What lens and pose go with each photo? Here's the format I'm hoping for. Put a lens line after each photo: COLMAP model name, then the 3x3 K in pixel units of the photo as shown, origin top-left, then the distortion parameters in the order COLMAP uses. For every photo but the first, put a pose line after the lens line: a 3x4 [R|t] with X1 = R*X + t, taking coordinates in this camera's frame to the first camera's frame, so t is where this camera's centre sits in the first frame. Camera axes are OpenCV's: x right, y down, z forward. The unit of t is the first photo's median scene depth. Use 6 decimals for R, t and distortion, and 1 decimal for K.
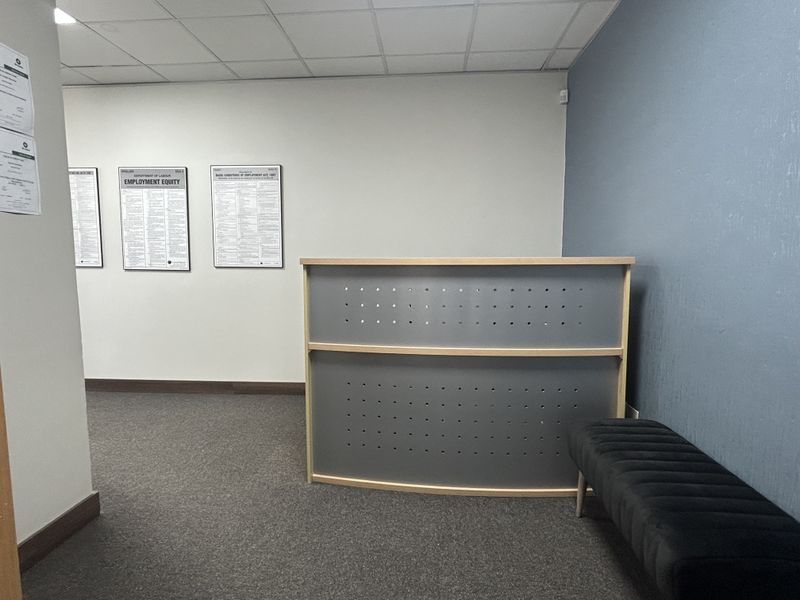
lens RADIAL K [[441.5, 0, 393.5], [0, 441.5, 297.8], [0, 0, 1]] dist [0.000238, -0.001325]
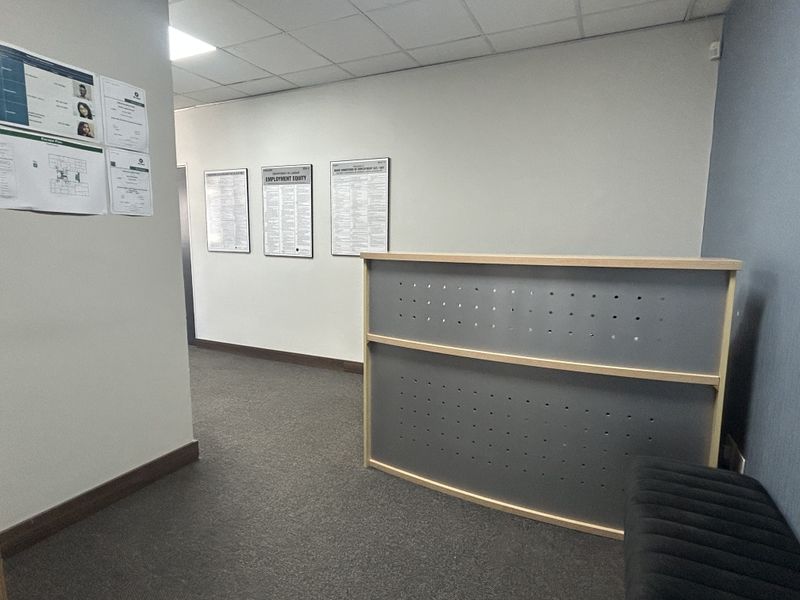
lens RADIAL K [[441.5, 0, 397.7], [0, 441.5, 296.8], [0, 0, 1]] dist [0.000238, -0.001325]
pose [[0.930378, 0.056860, -0.362166, 0.183309], [-0.043890, 0.998069, 0.043946, -0.025923], [0.363965, -0.024991, 0.931077, 0.046124]]
